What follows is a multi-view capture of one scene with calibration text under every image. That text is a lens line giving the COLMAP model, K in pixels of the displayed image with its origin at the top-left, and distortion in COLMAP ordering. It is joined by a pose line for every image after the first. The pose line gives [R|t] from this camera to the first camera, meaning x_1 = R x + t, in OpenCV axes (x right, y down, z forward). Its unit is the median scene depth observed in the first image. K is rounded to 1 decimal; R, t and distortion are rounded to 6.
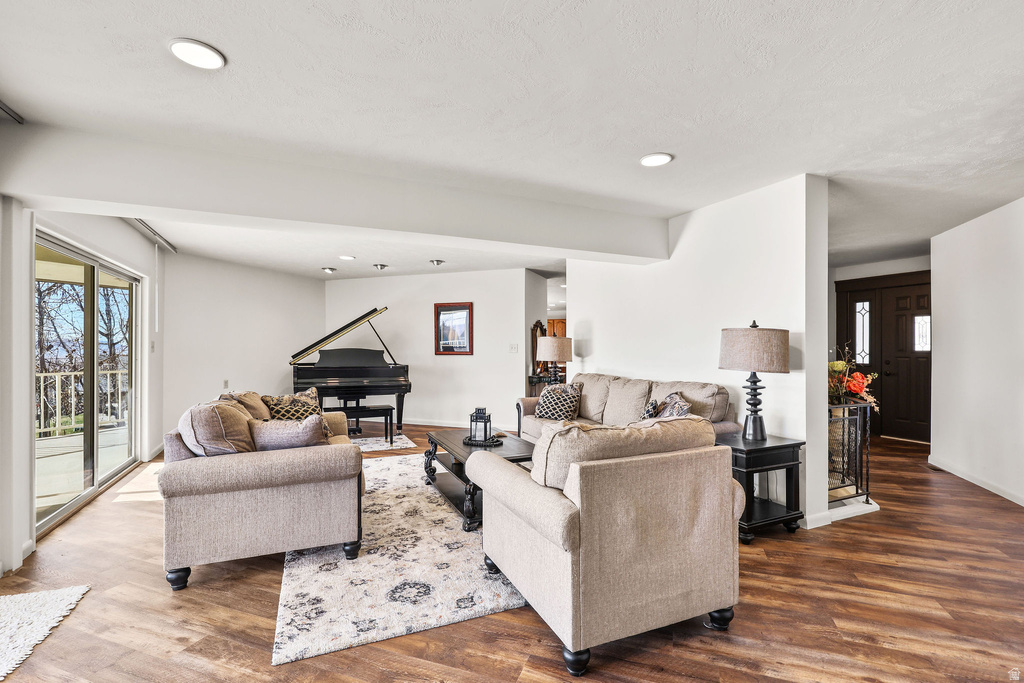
lens RADIAL K [[462.0, 0, 512.4], [0, 462.0, 345.6], [0, 0, 1]] dist [-0.001853, -0.000144]
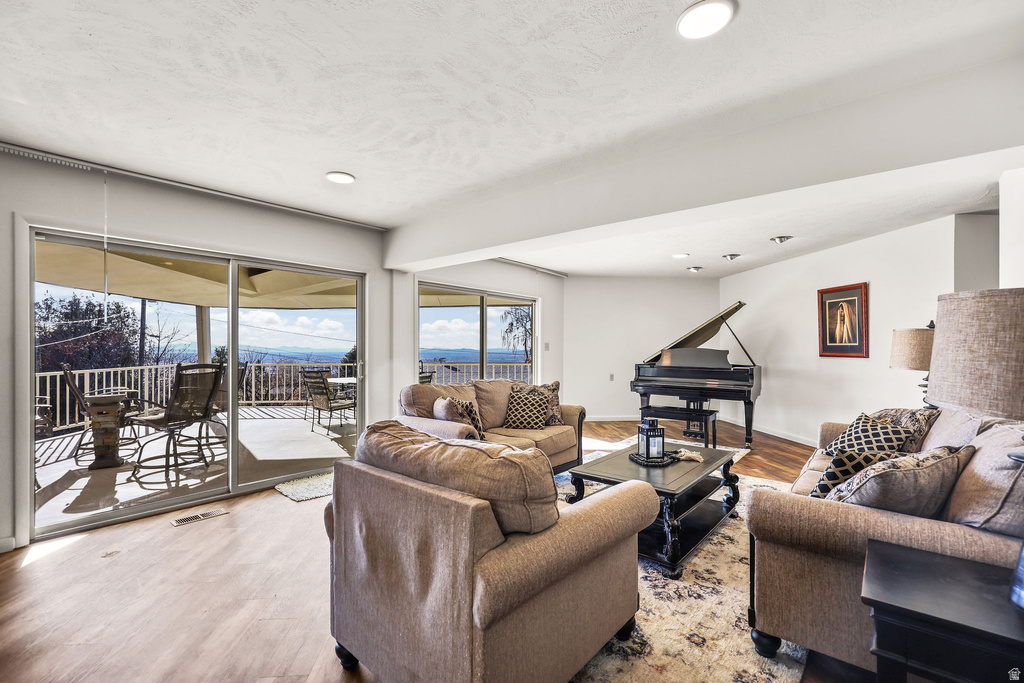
lens RADIAL K [[449.9, 0, 511.3], [0, 449.9, 343.2], [0, 0, 1]] dist [-0.001702, -0.000062]
pose [[0.433860, -0.007249, -0.900951, 0.331109], [0.003774, 0.999973, -0.006228, 0.000644], [0.900973, -0.000698, 0.433875, 0.246766]]
